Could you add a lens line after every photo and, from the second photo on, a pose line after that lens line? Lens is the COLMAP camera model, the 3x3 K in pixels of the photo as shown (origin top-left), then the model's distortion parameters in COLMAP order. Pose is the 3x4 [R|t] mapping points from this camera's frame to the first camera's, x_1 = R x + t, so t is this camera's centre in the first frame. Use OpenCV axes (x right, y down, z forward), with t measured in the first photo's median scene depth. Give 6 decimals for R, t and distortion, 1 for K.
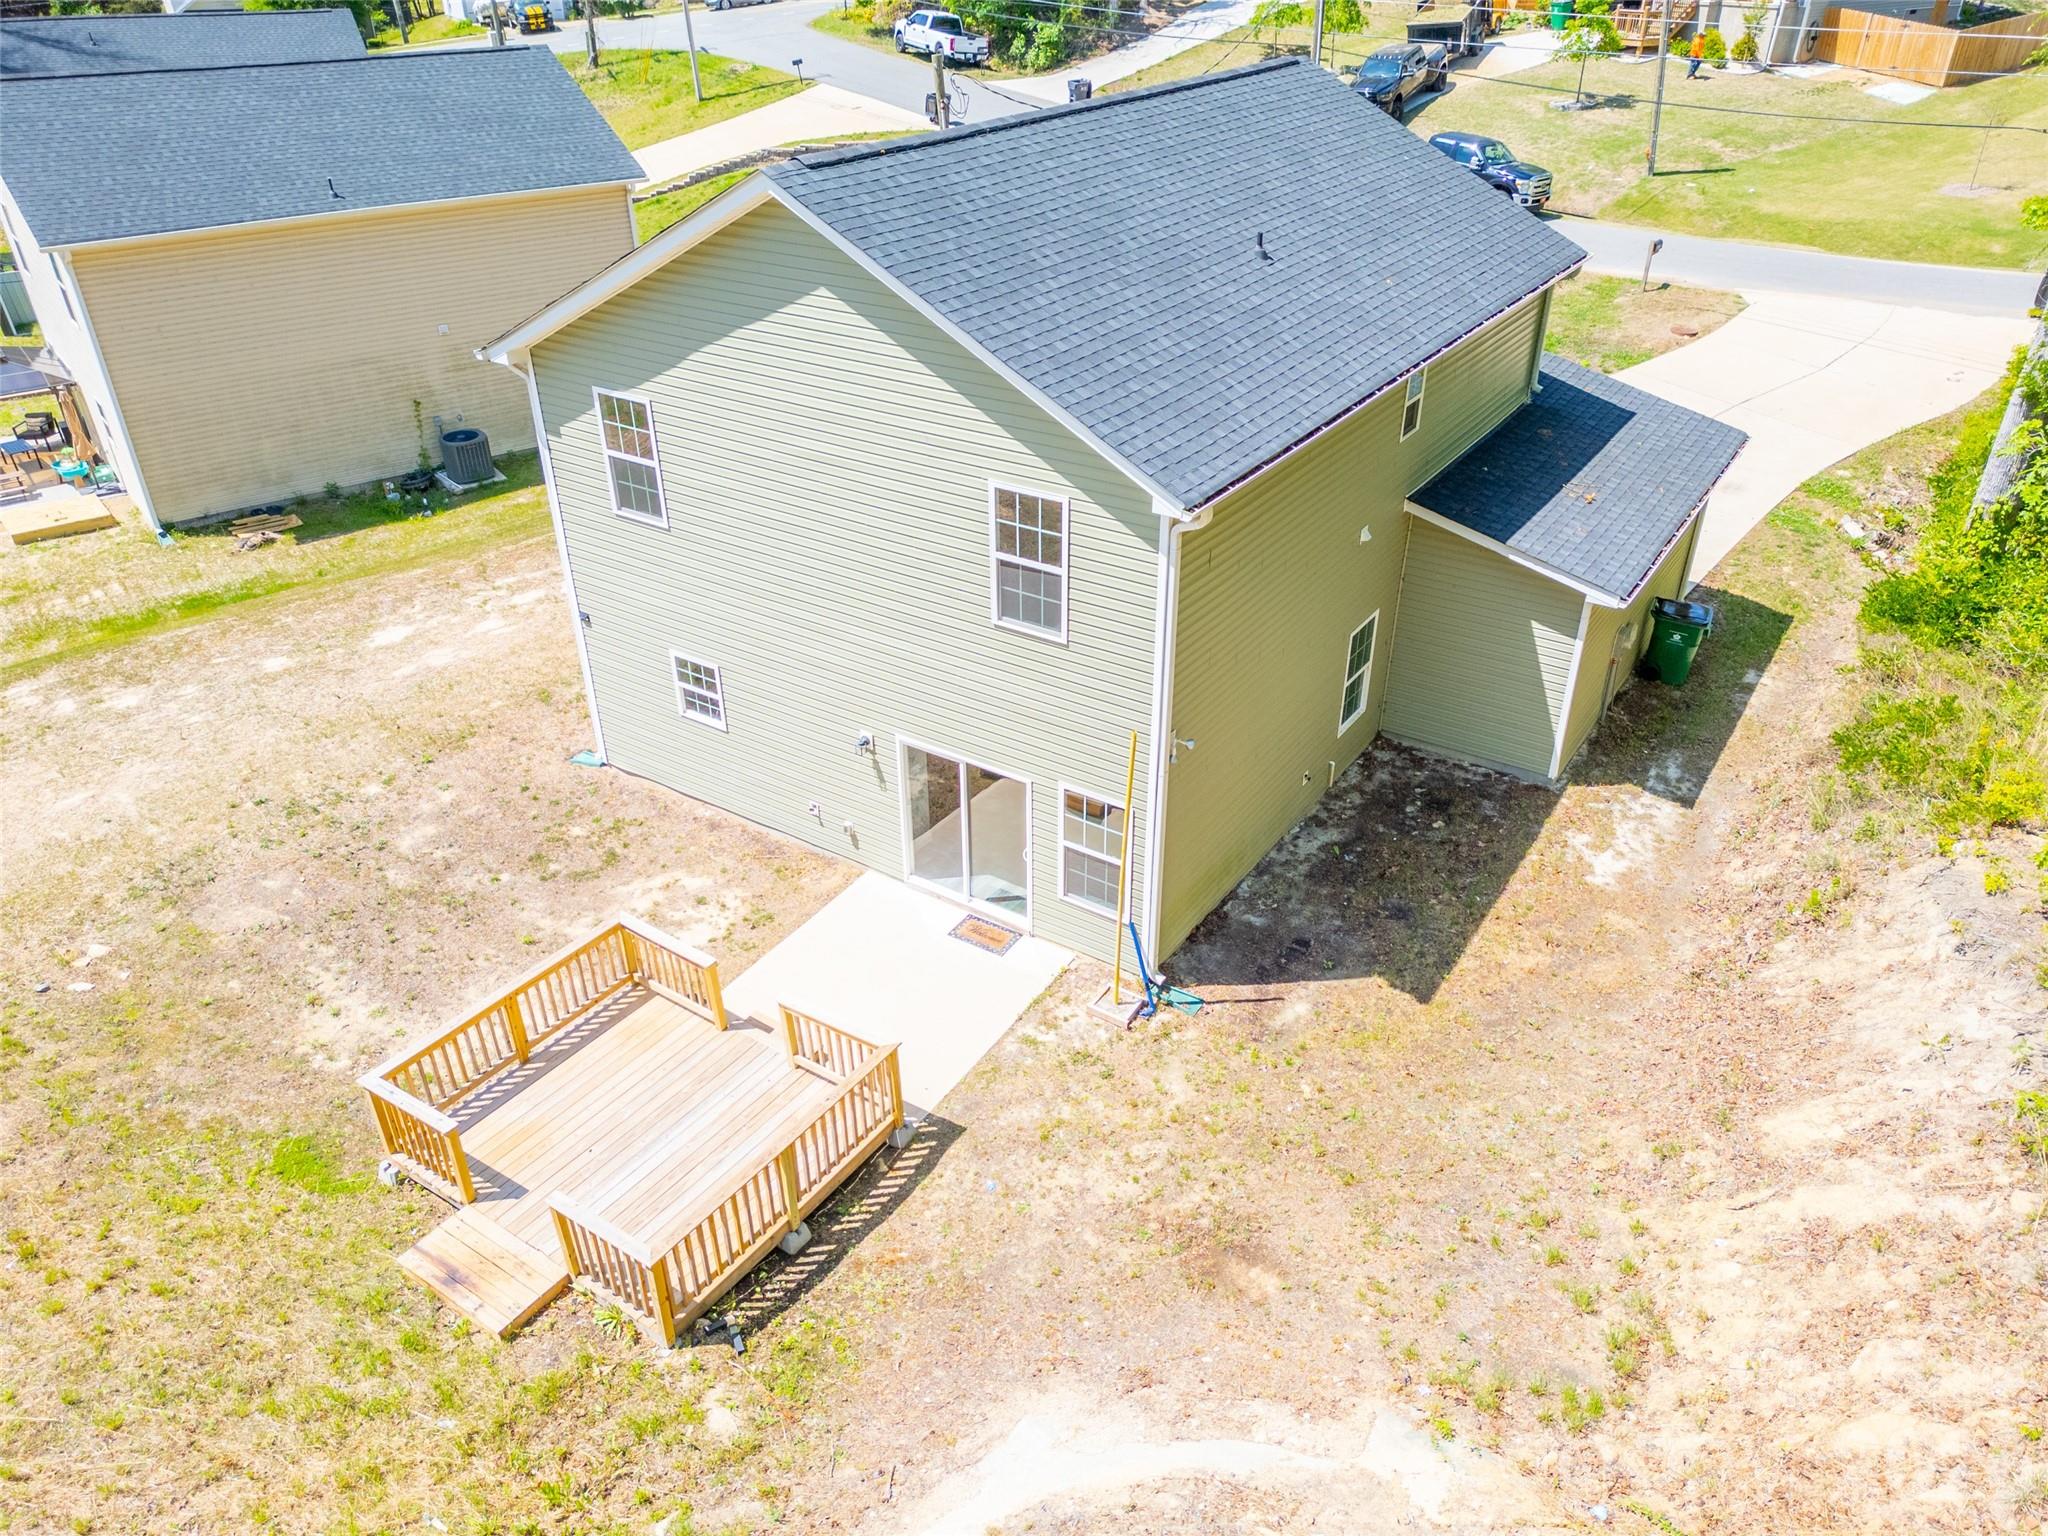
lens RADIAL K [[1433.2, 0, 1027.1], [0, 1433.2, 773.8], [0, 0, 1]] dist [0.087449, -0.093750]
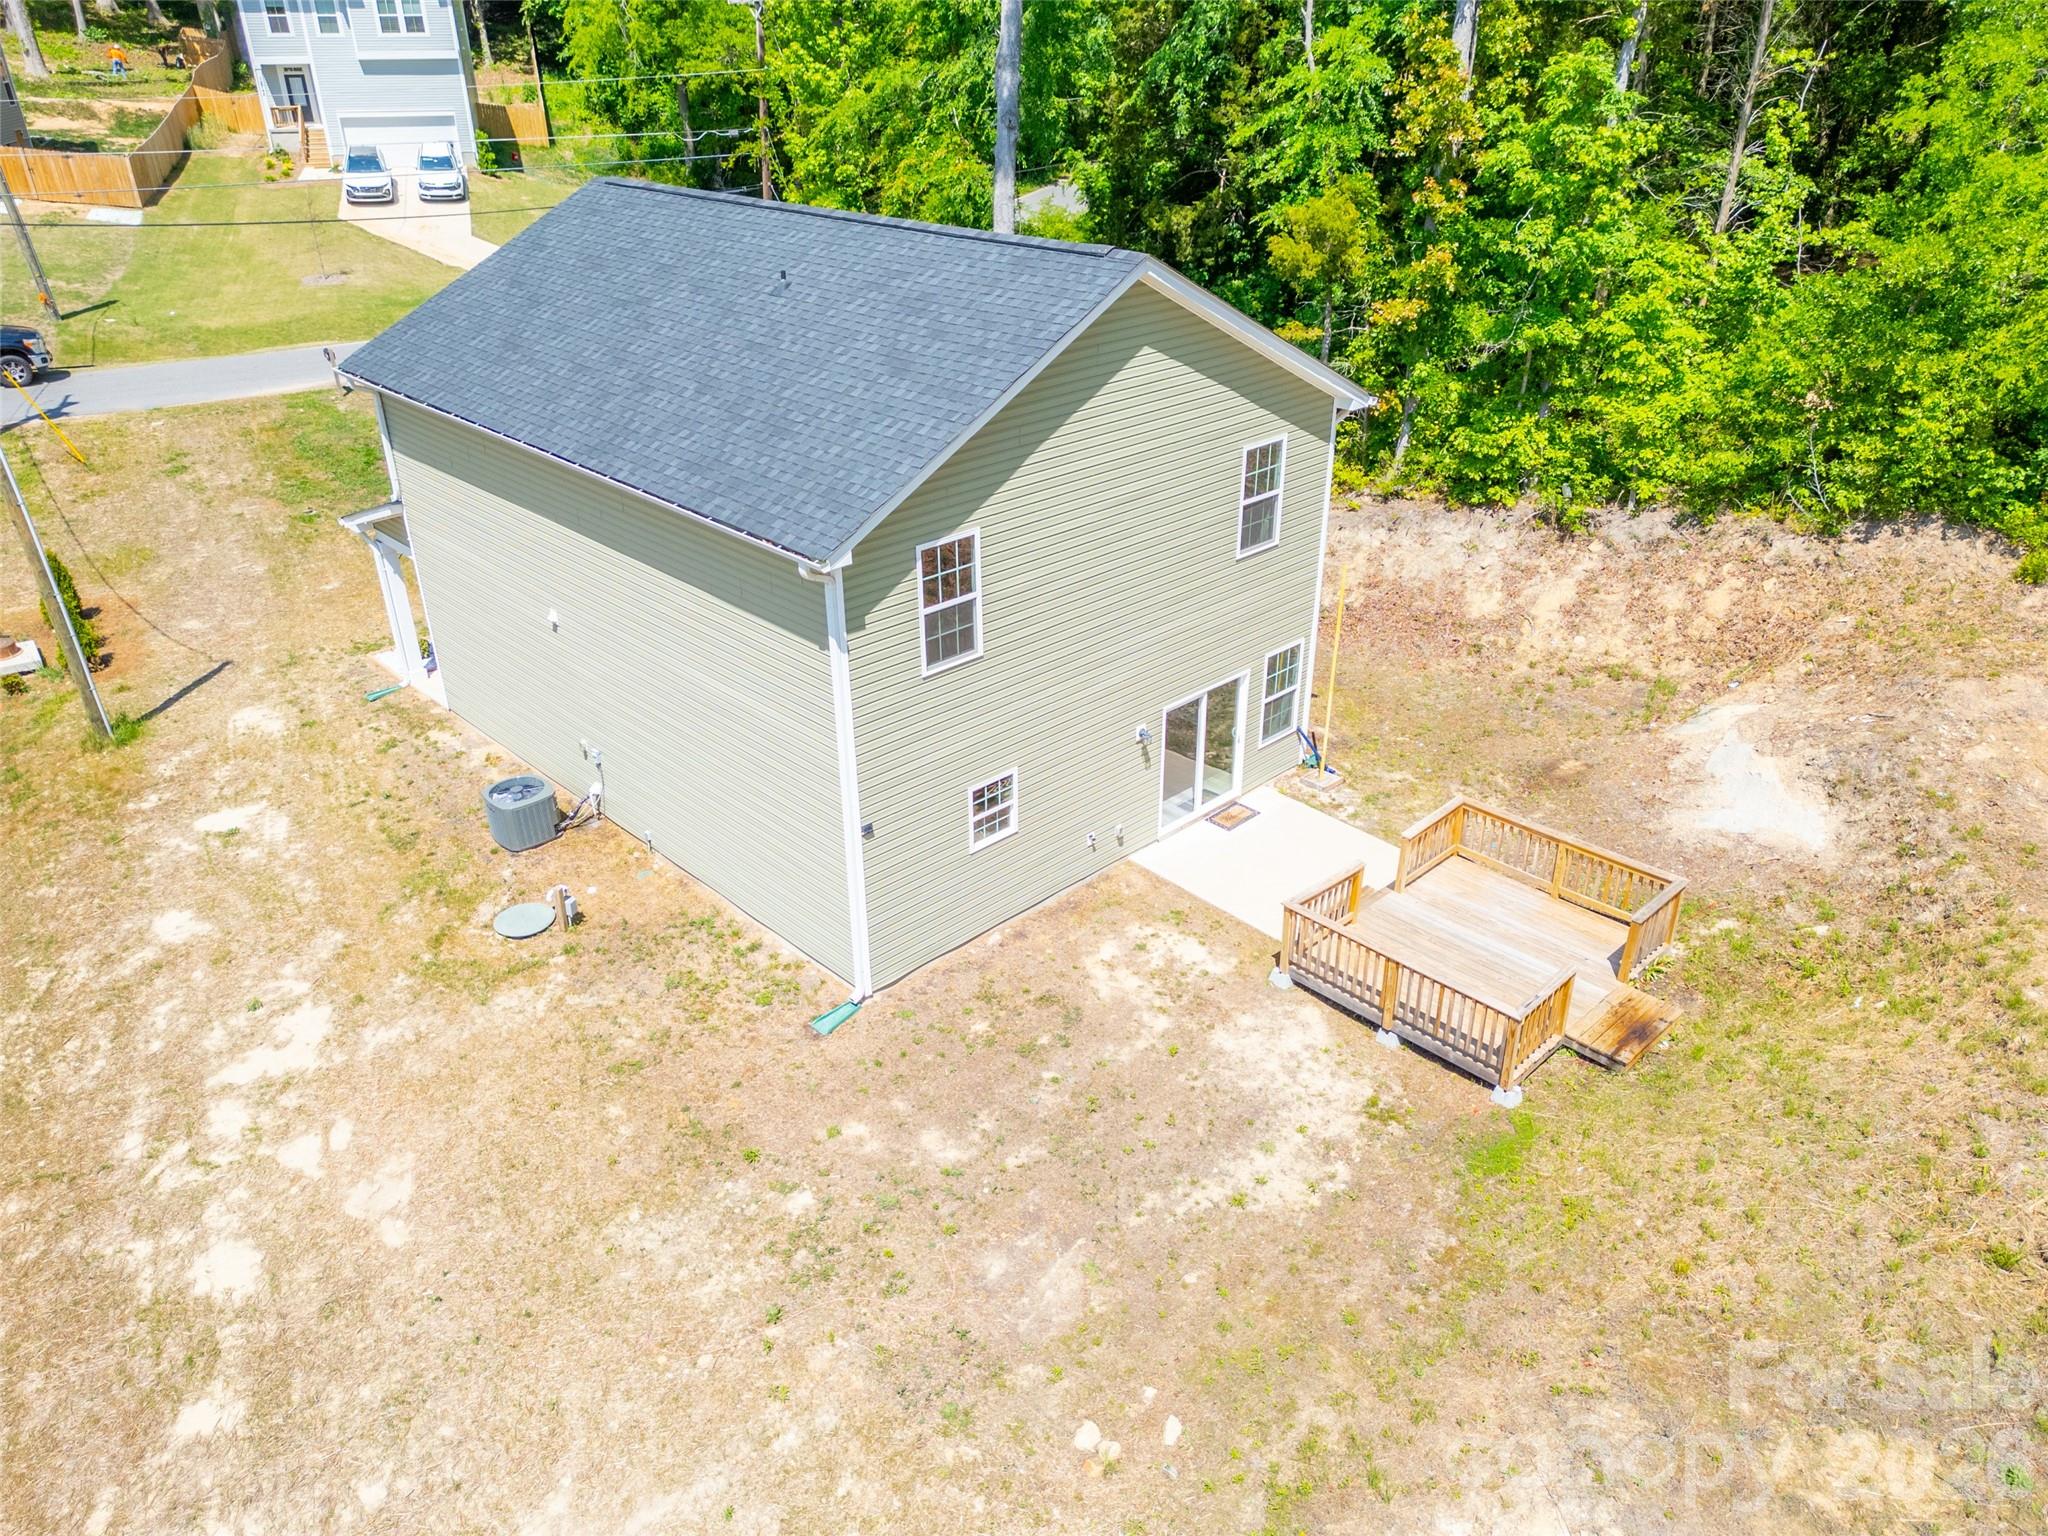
lens RADIAL K [[1433.2, 0, 1027.1], [0, 1433.2, 773.8], [0, 0, 1]] dist [0.087449, -0.093750]
pose [[0.215042, -0.450896, 0.866285, -1.065596], [0.512410, 0.807225, 0.292958, -0.354865], [-0.831380, 0.380895, 0.404631, 0.576674]]
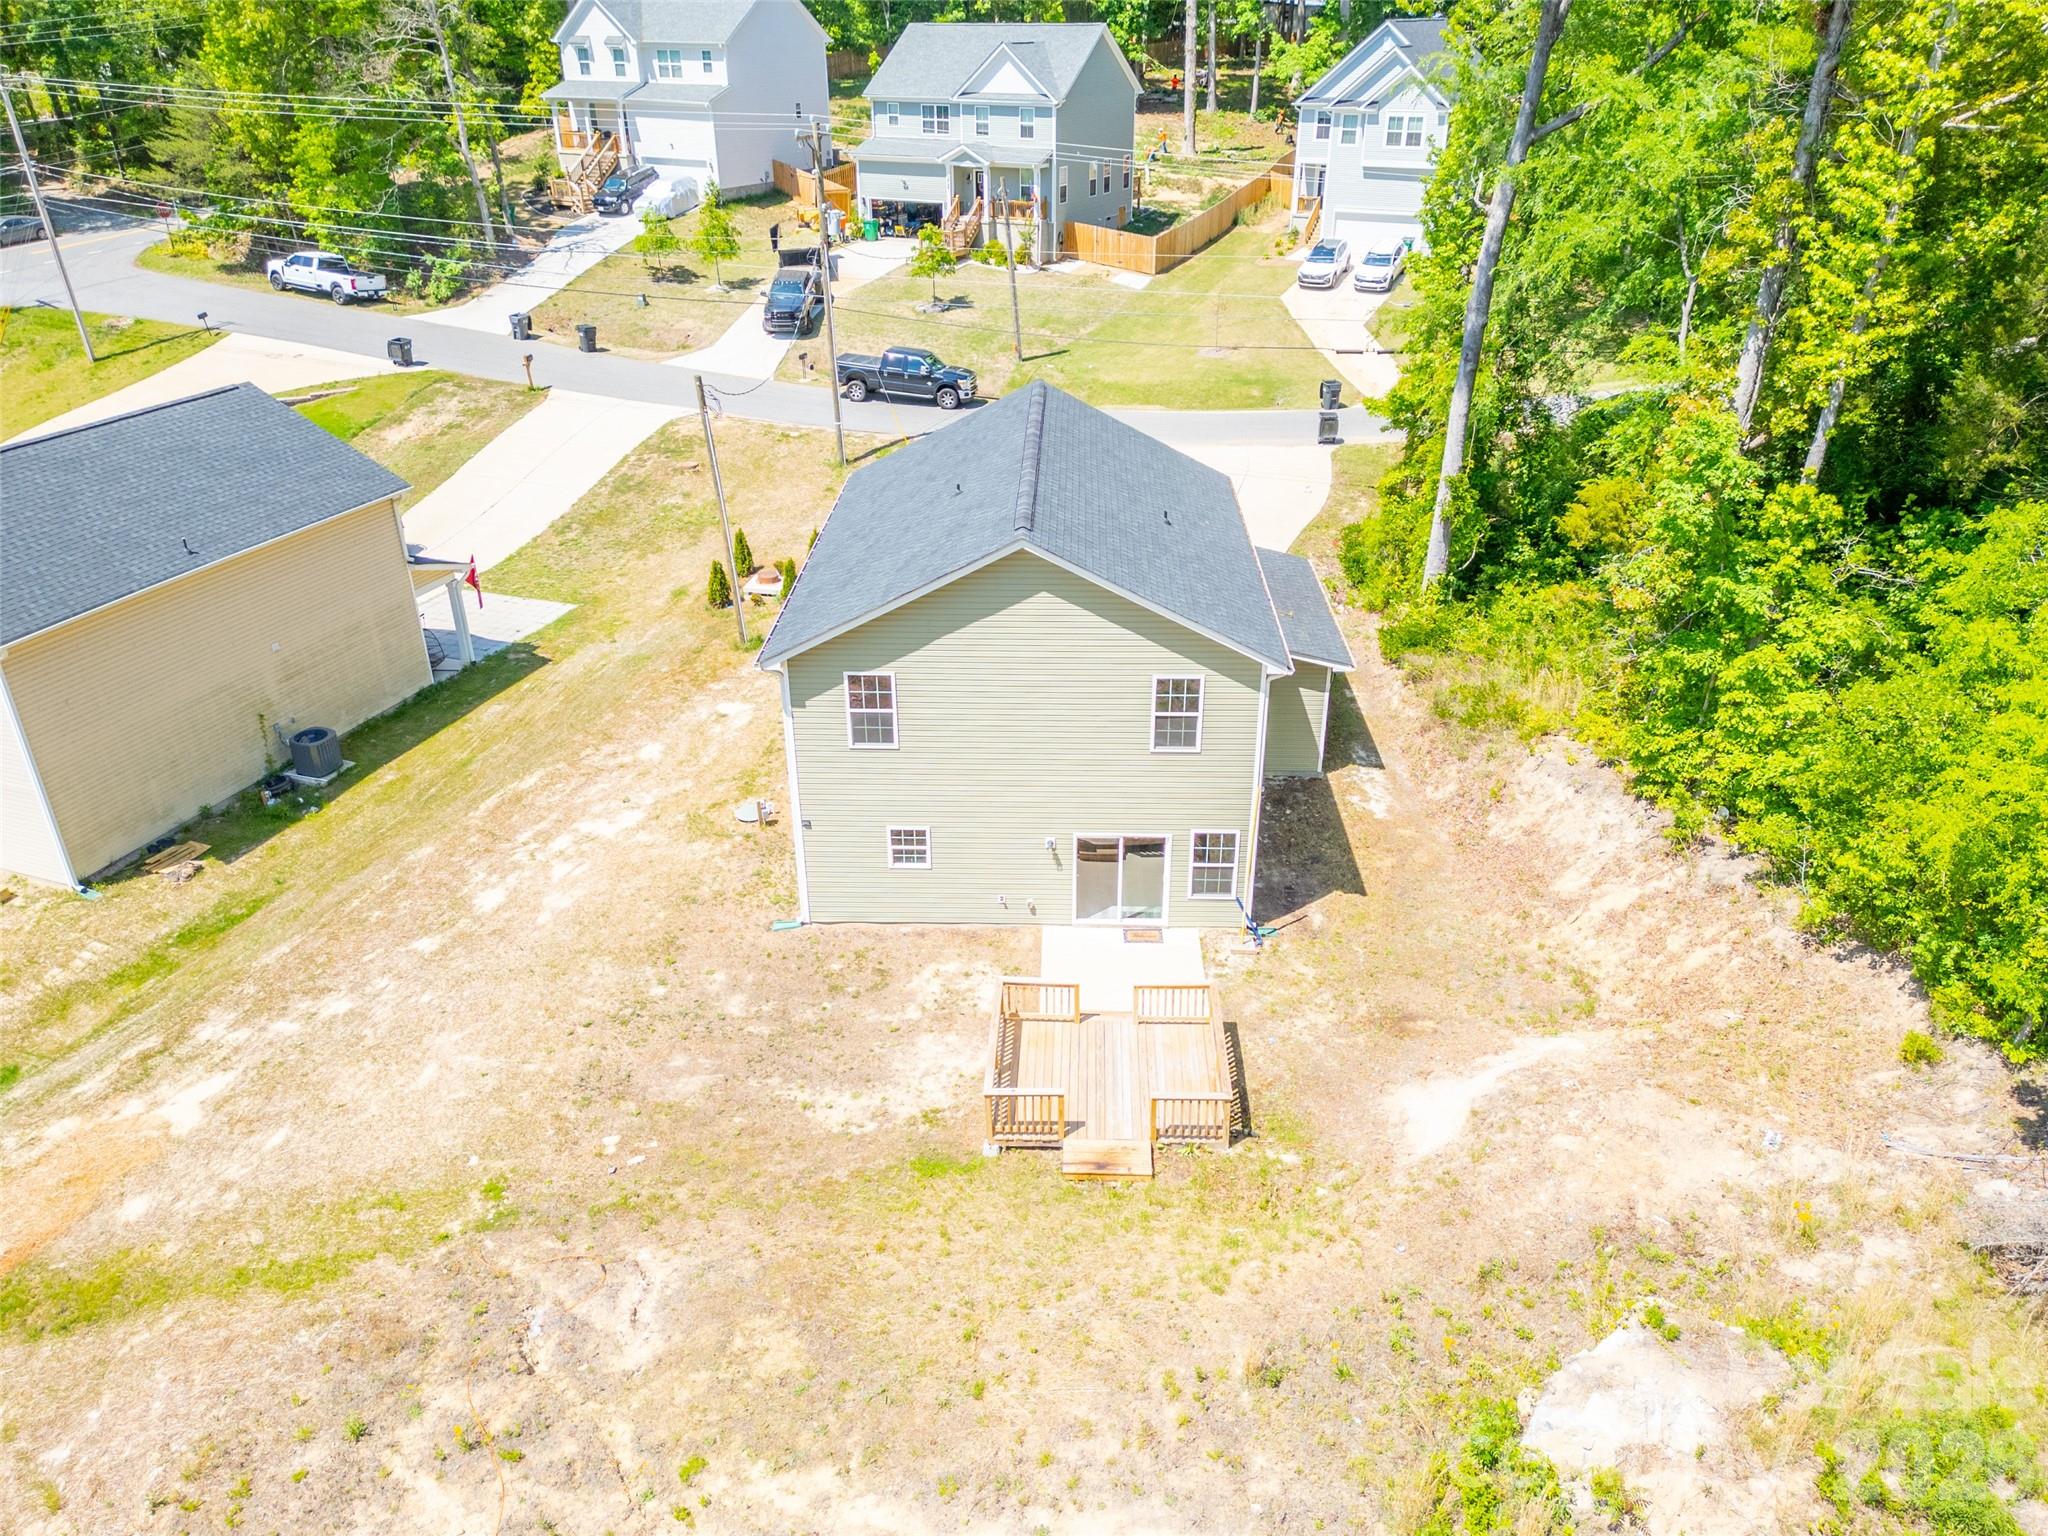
lens RADIAL K [[1433.2, 0, 1027.1], [0, 1433.2, 773.8], [0, 0, 1]] dist [0.087449, -0.093750]
pose [[0.848508, -0.241570, 0.470828, -0.821375], [0.273241, 0.961945, 0.001126, -0.100914], [-0.453182, 0.127694, 0.882225, -0.407932]]
